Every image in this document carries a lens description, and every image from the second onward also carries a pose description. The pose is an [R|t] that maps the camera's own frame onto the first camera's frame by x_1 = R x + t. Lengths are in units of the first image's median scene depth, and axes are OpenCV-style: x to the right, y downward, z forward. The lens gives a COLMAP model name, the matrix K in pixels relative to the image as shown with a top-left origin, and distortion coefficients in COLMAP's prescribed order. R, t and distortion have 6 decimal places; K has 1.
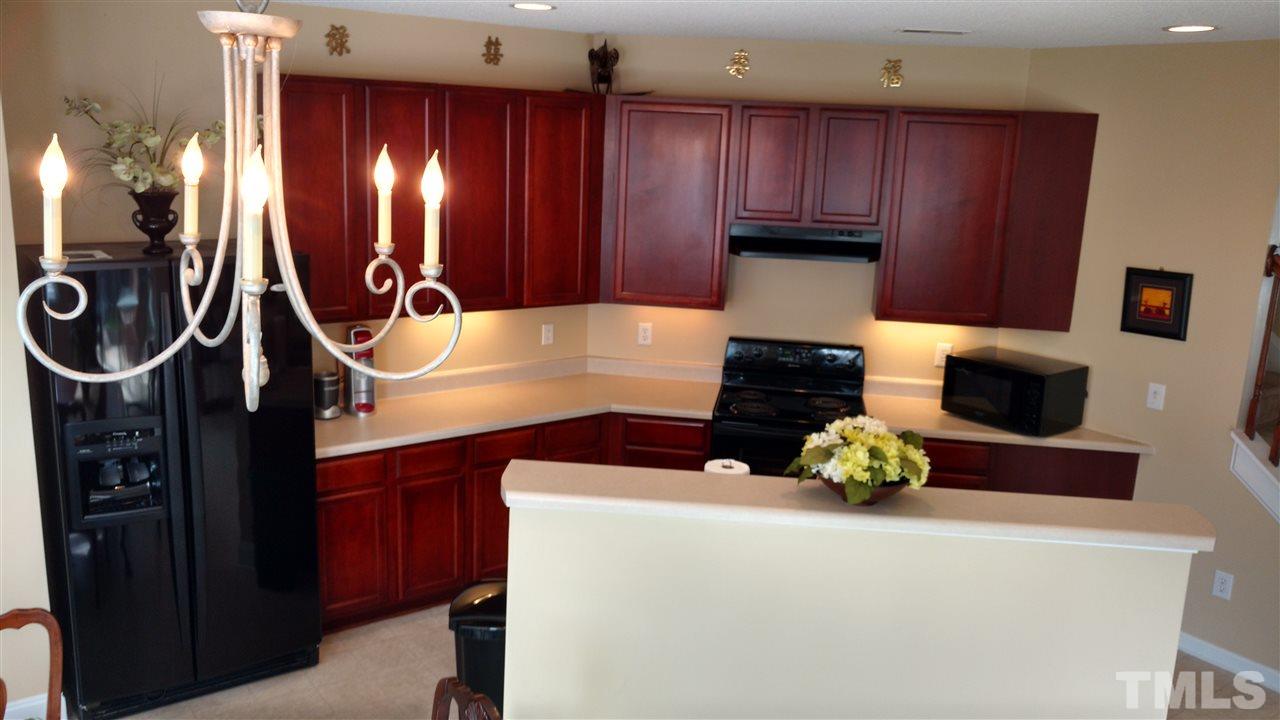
lens RADIAL K [[1008.9, 0, 640.0], [0, 1008.9, 360.0], [0, 0, 1]] dist [-0.003771, 0.008719]
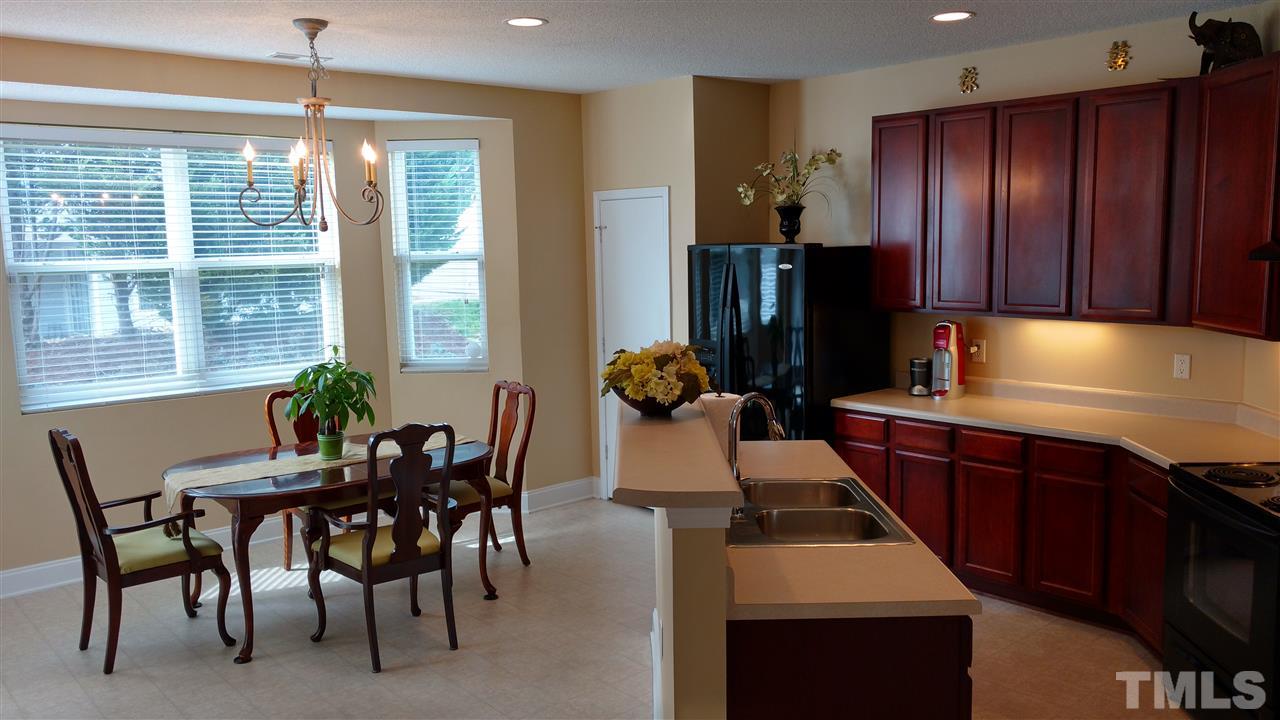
lens RADIAL K [[1008.9, 0, 640.0], [0, 1008.9, 360.0], [0, 0, 1]] dist [-0.003771, 0.008719]
pose [[0.103390, 0.080173, -0.991404, 0.823108], [-0.200839, 0.977898, 0.058136, 0.013352], [0.974153, 0.193102, 0.117207, 0.528960]]
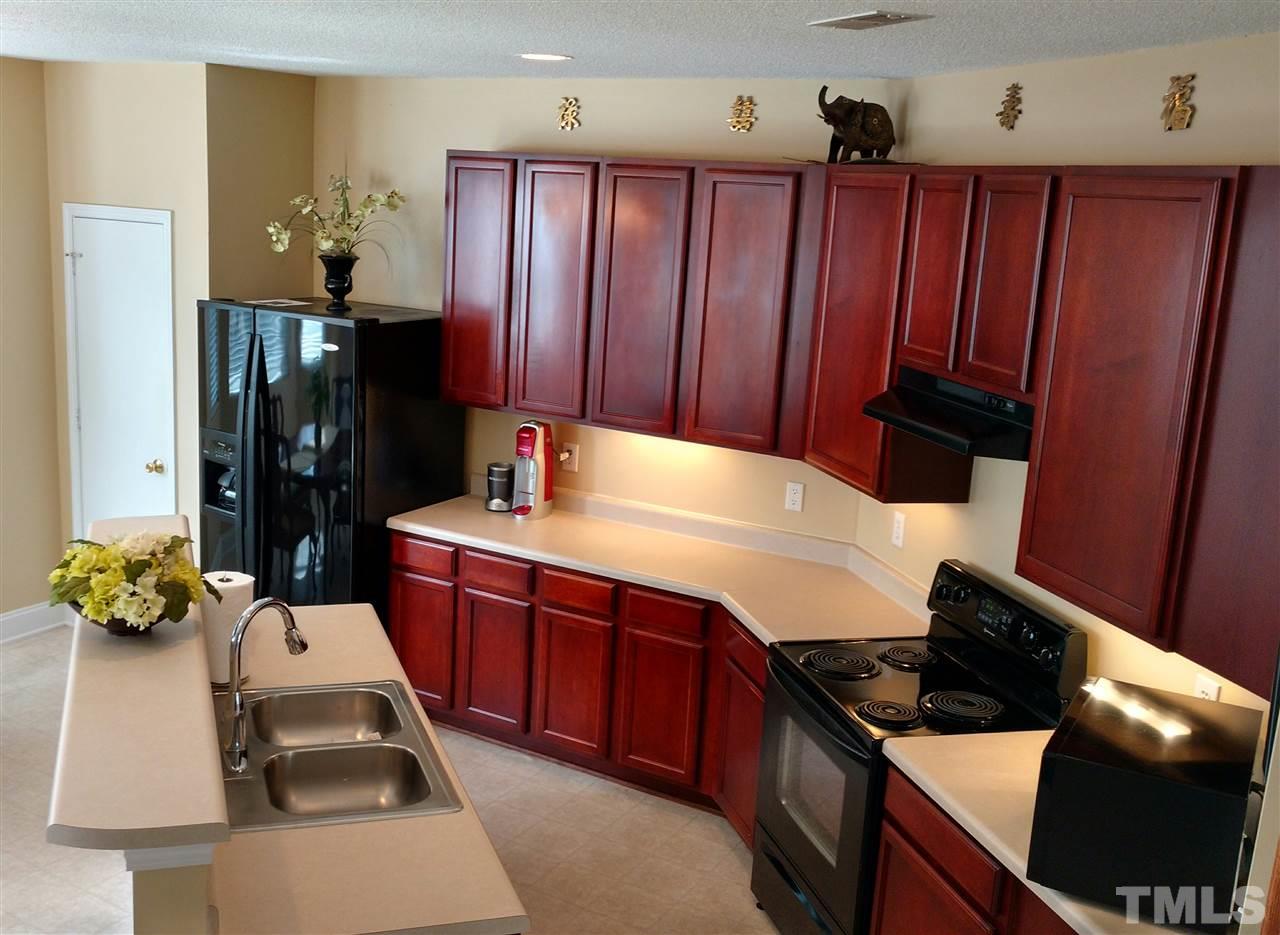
lens RADIAL K [[1310.2, 0, 555.1], [0, 1310.2, 468.7], [0, 0, 1]] dist [0.014444, -0.014862]
pose [[0.382374, 0.179715, -0.906362, 0.805775], [-0.238666, 0.966827, 0.091017, -0.104410], [0.892653, 0.181515, 0.412582, 0.532373]]
